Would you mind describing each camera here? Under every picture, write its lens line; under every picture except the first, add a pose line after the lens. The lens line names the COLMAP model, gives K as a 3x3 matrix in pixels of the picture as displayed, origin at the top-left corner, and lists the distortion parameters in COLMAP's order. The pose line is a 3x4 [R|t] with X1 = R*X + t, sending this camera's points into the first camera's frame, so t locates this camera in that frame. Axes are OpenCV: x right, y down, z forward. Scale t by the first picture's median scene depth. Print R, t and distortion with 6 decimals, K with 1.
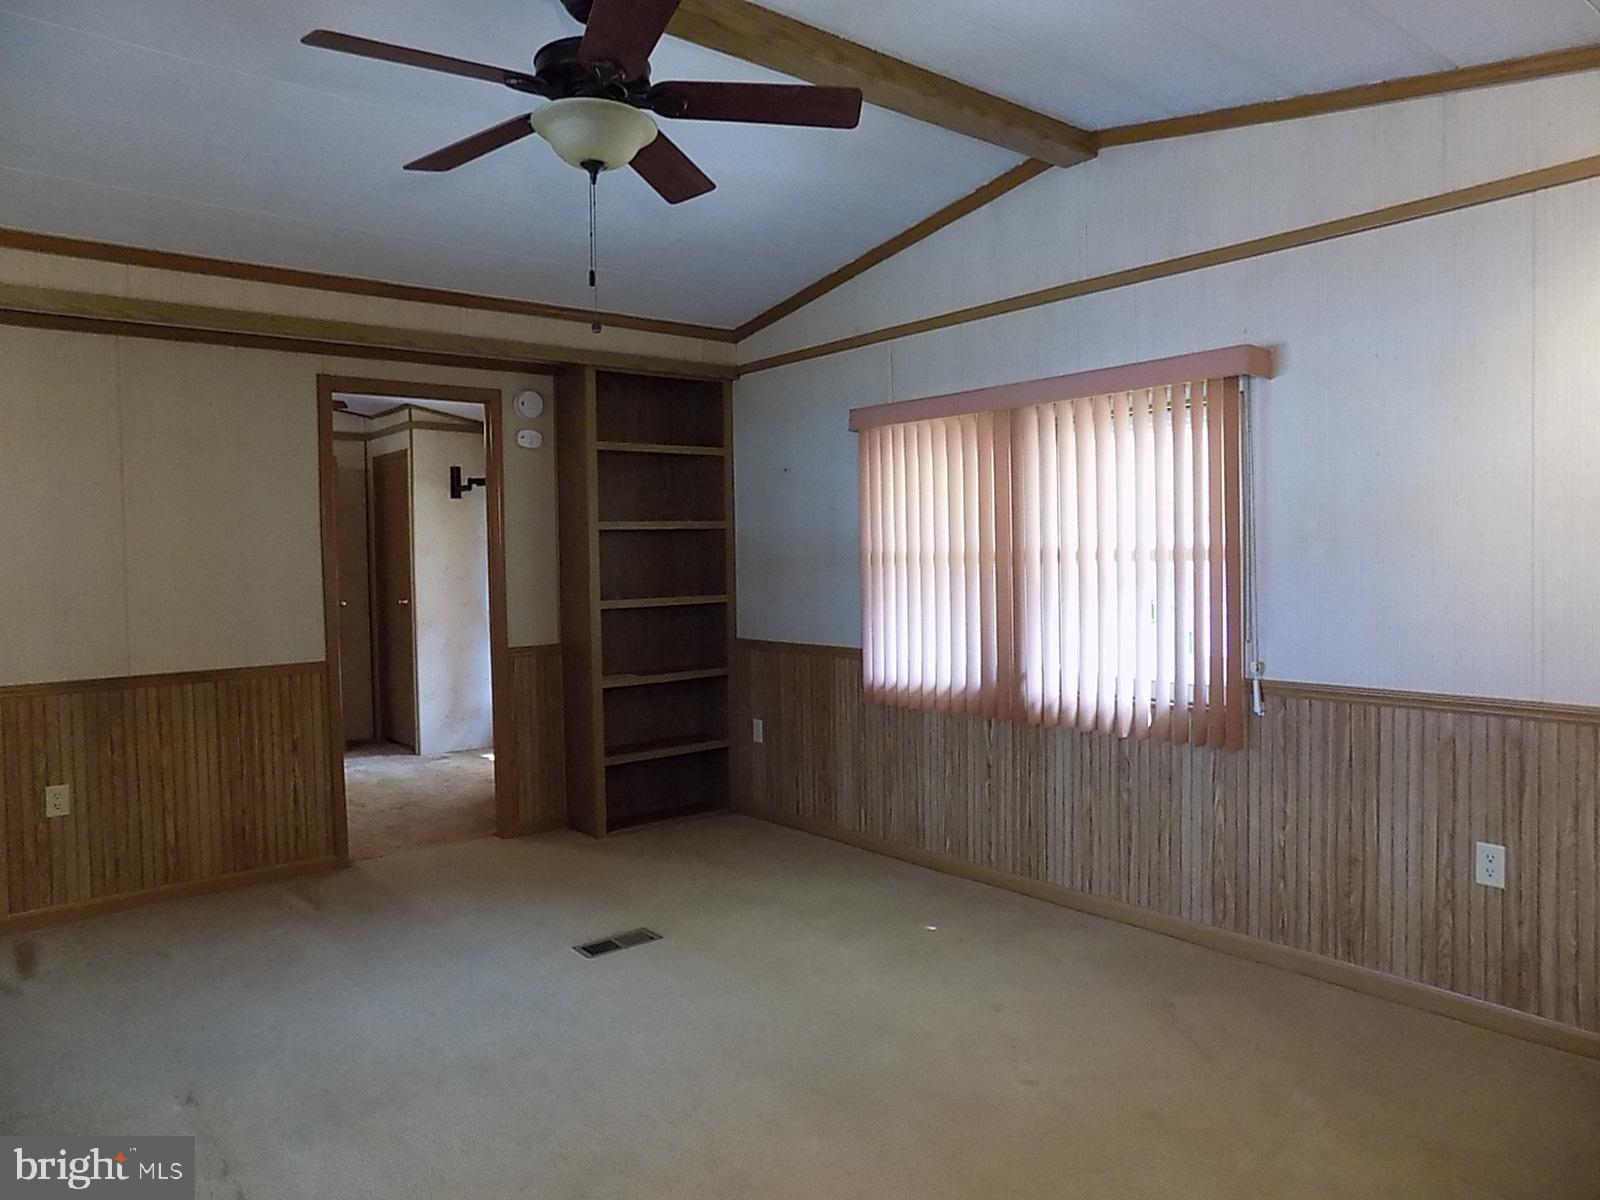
lens RADIAL K [[1104.3, 0, 805.0], [0, 1104.3, 585.8], [0, 0, 1]] dist [-0.071358, 0.074543]
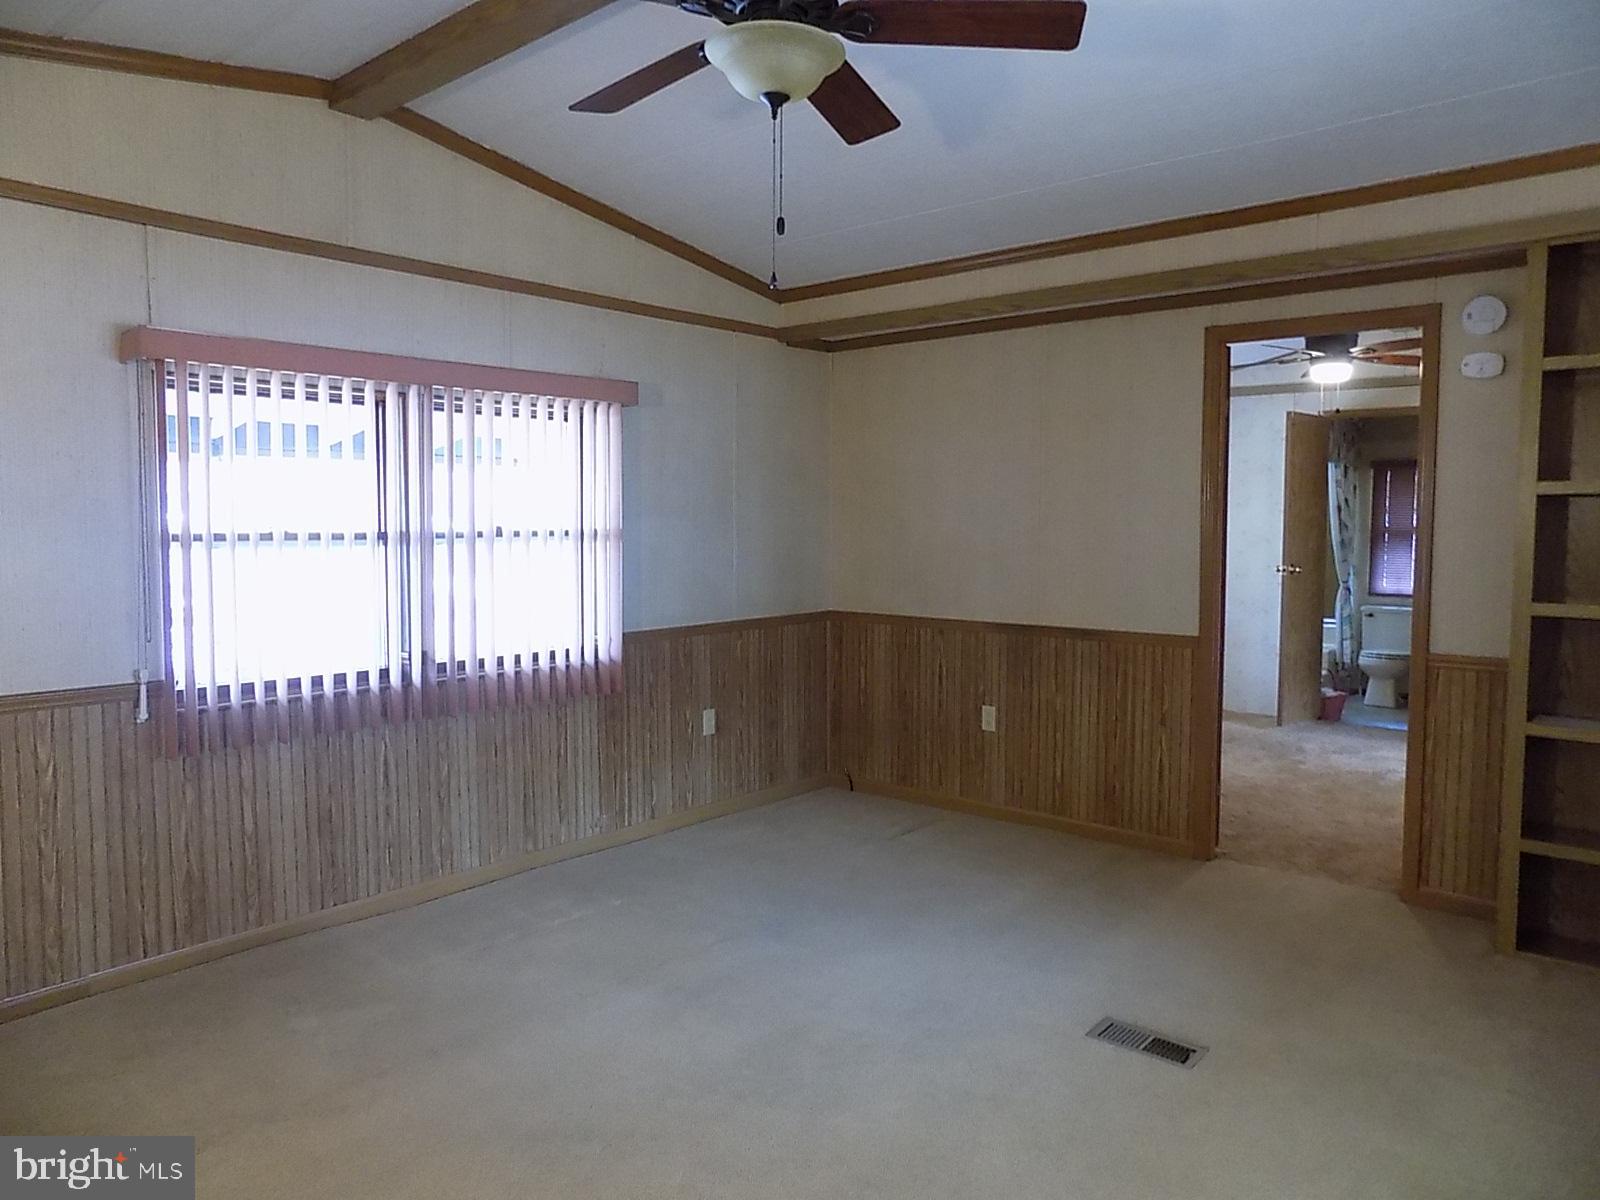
lens RADIAL K [[1104.3, 0, 799.8], [0, 1104.3, 594.9], [0, 0, 1]] dist [-0.071358, 0.074543]
pose [[0.160930, 0.098210, -0.982067, 0.448586], [-0.025722, 0.995116, 0.095300, -0.049900], [0.986631, 0.009924, 0.162670, 0.541118]]
